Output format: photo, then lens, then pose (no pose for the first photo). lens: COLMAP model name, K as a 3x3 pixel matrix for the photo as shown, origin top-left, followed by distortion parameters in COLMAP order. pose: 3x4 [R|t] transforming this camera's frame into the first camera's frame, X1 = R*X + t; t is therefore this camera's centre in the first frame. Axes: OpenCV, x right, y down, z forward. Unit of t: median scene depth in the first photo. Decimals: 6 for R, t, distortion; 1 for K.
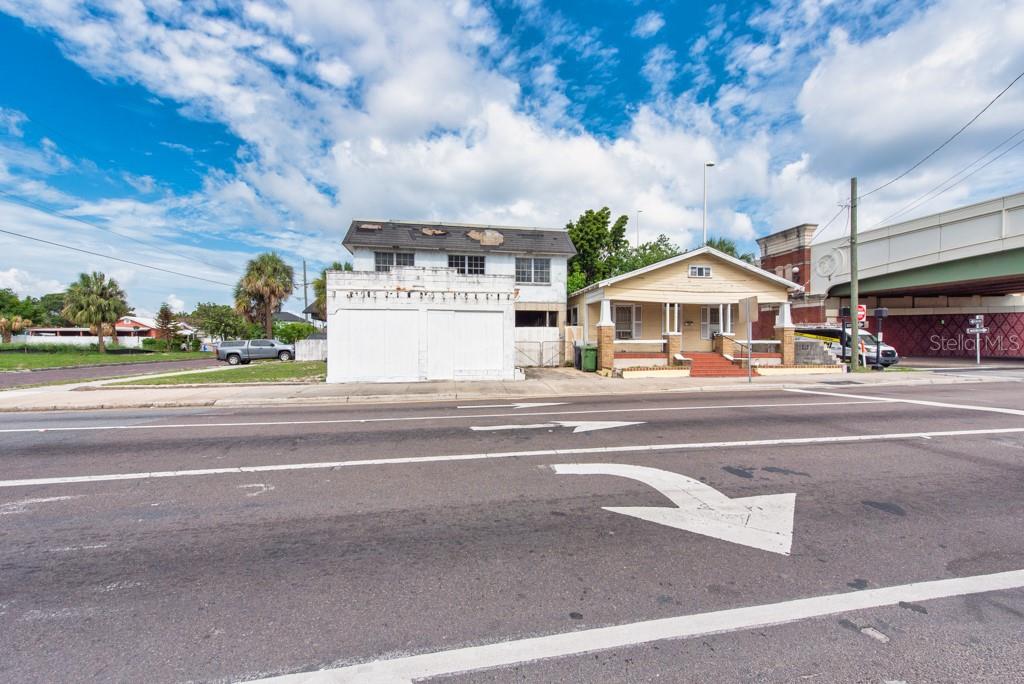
lens RADIAL K [[403.0, 0, 512.5], [0, 403.0, 347.3], [0, 0, 1]] dist [0.014452, -0.003310]
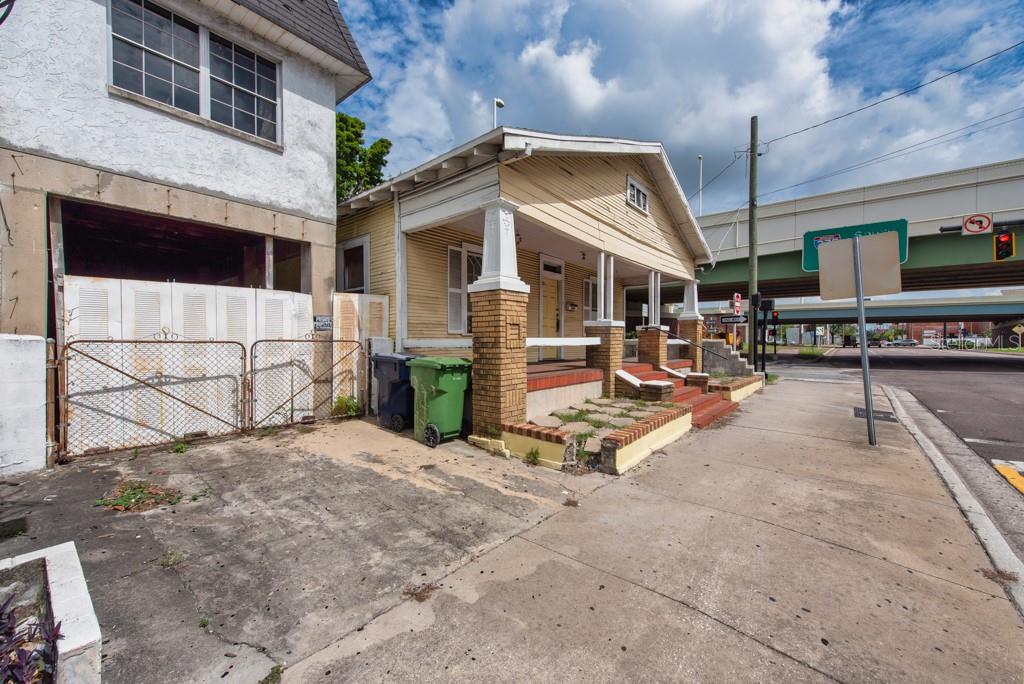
lens RADIAL K [[403.0, 0, 511.7], [0, 403.0, 345.2], [0, 0, 1]] dist [0.014452, -0.003310]
pose [[0.758813, -0.006107, 0.651280, 0.030105], [0.003256, 0.999979, 0.005583, -0.012453], [-0.651301, -0.002115, 0.758817, 0.701782]]
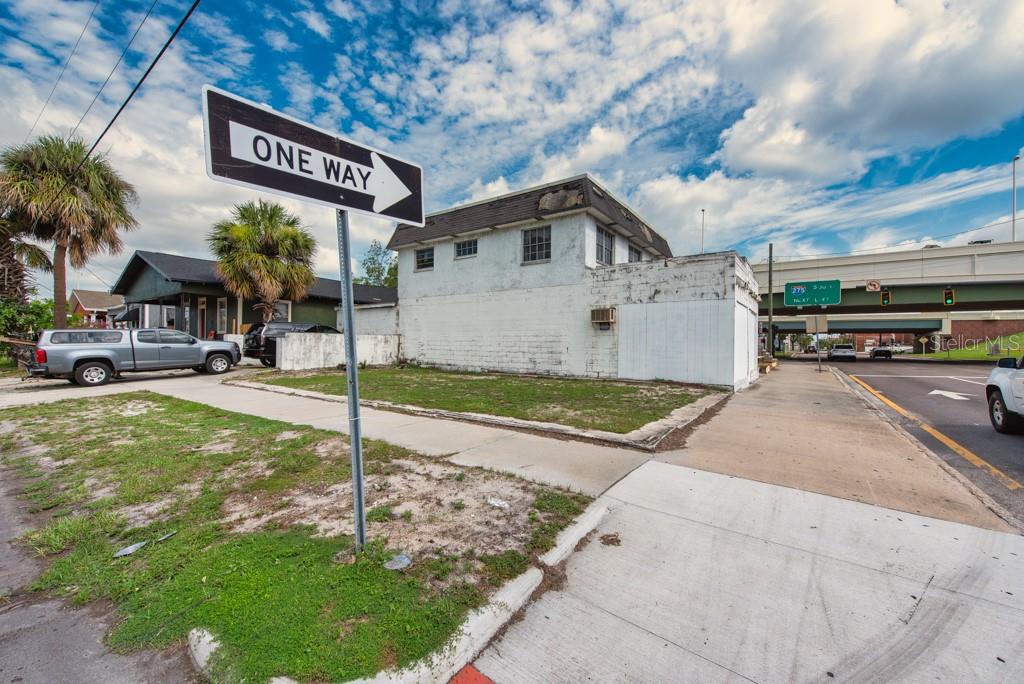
lens RADIAL K [[403.0, 0, 513.2], [0, 403.0, 350.6], [0, 0, 1]] dist [0.014452, -0.003310]
pose [[0.711091, -0.001045, 0.703099, -0.988068], [-0.004169, 0.999975, 0.005703, 0.002263], [-0.703087, -0.006987, 0.711069, 0.550939]]
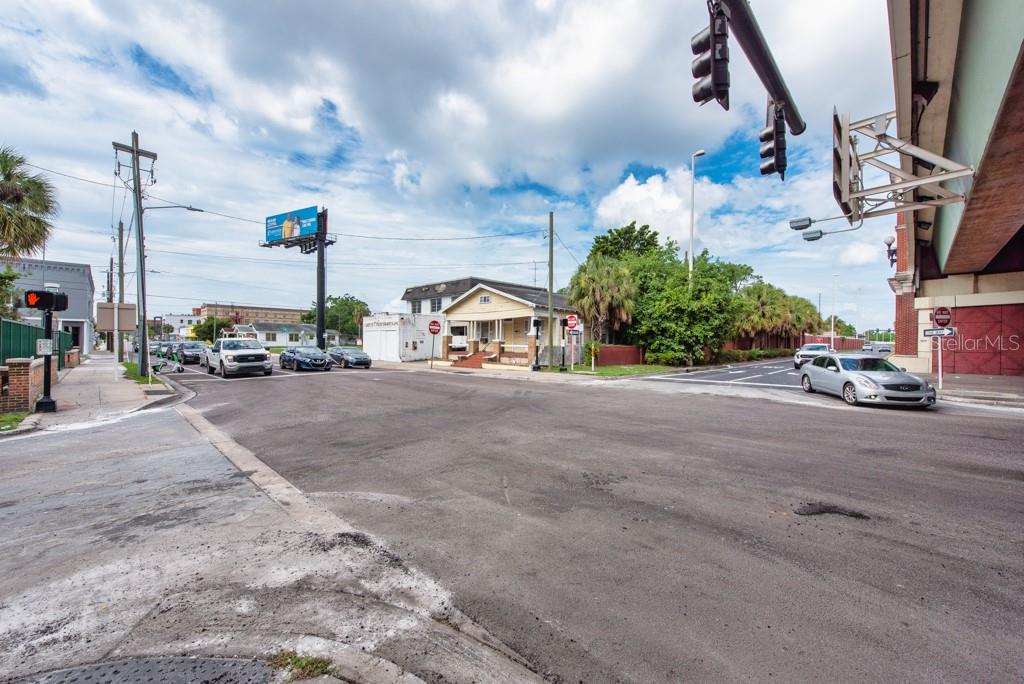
lens RADIAL K [[403.0, 0, 514.8], [0, 403.0, 345.9], [0, 0, 1]] dist [0.014452, -0.003310]
pose [[0.578109, 0.012634, -0.815862, 1.699050], [-0.015533, 0.999869, 0.004477, -0.019610], [0.815812, 0.010085, 0.578229, 0.210223]]
